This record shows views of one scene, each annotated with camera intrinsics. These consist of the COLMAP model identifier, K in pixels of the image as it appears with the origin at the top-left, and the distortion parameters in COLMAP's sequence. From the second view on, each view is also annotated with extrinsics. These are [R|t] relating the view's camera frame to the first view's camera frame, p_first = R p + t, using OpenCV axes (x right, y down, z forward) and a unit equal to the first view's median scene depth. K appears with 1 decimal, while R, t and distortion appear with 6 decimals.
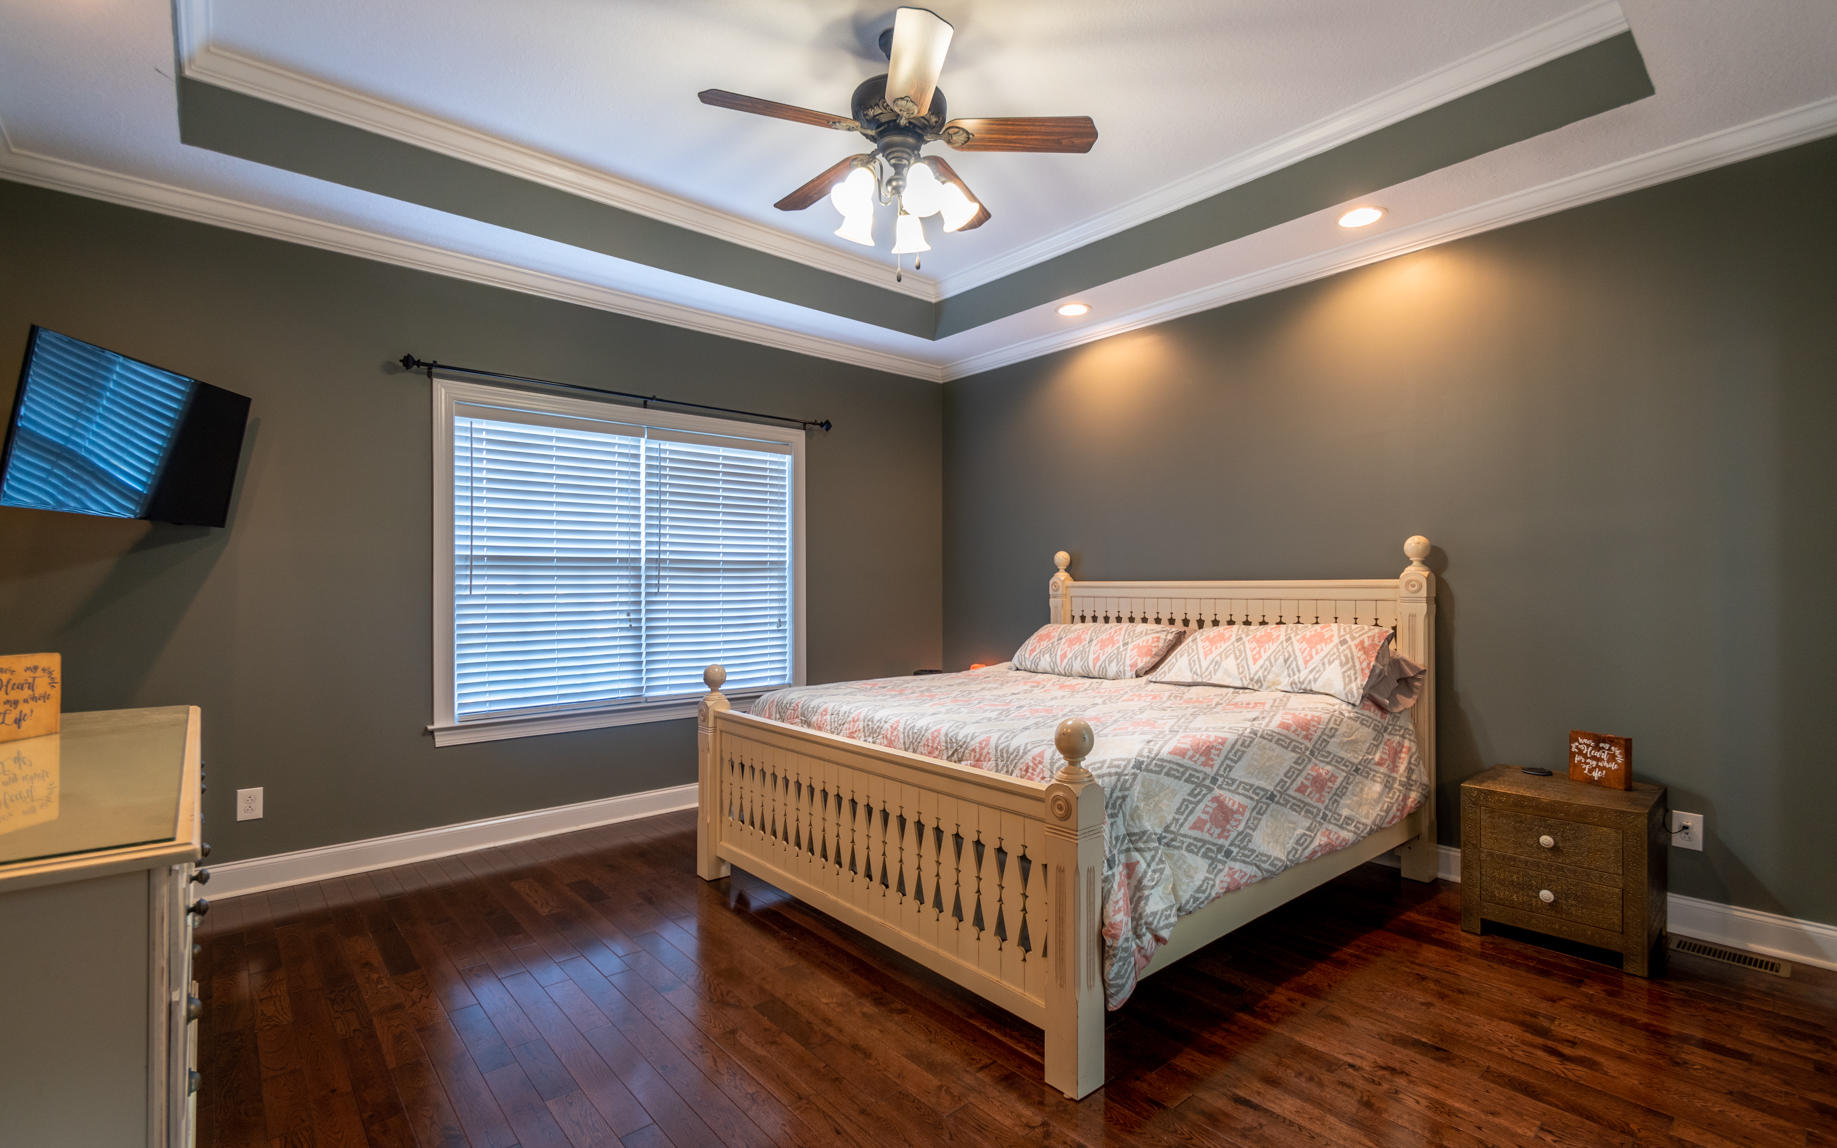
lens RADIAL K [[802.3, 0, 923.7], [0, 802.3, 583.8], [0, 0, 1]] dist [0.005561, -0.001905]
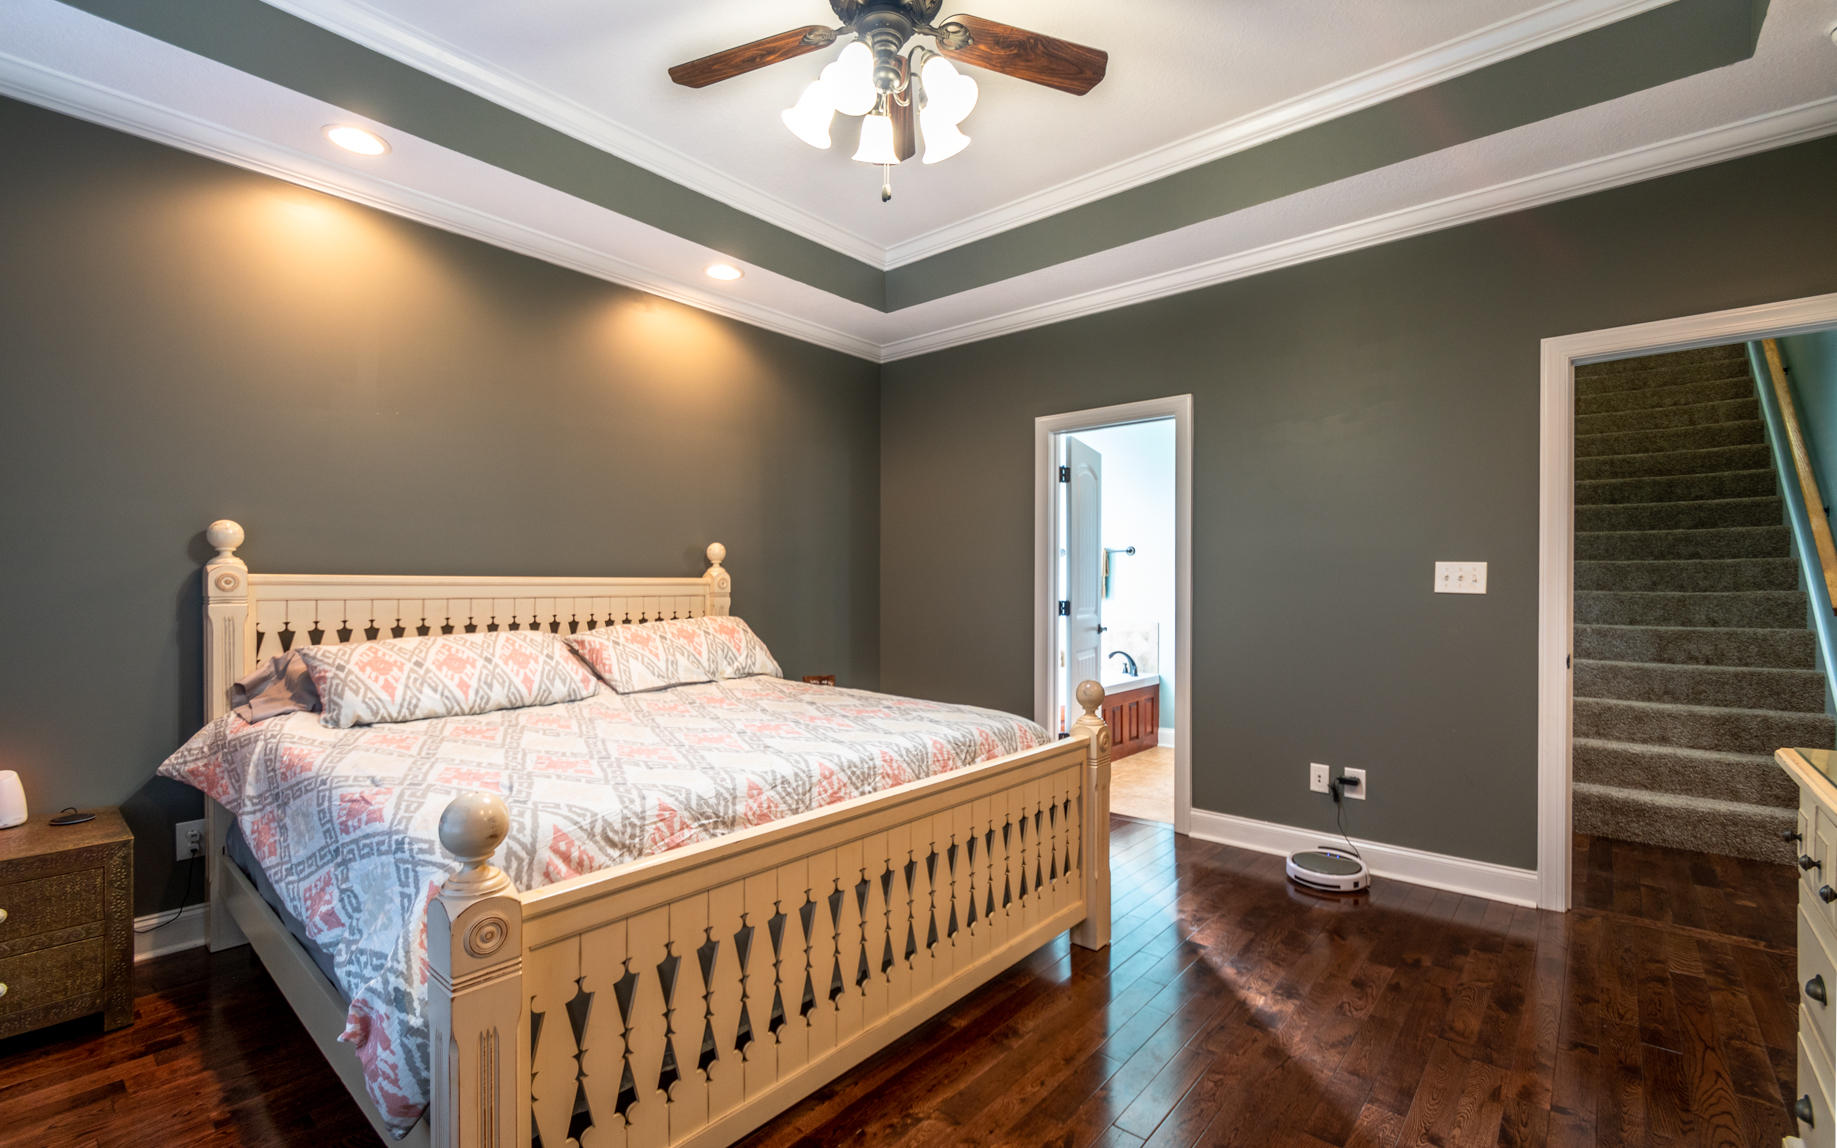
lens RADIAL K [[802.3, 0, 923.1], [0, 802.3, 579.3], [0, 0, 1]] dist [0.005561, -0.001905]
pose [[-0.151026, 0.008383, 0.988494, -0.608099], [-0.006161, 0.999937, -0.009422, 0.004732], [-0.988511, -0.007513, -0.150965, 0.795517]]
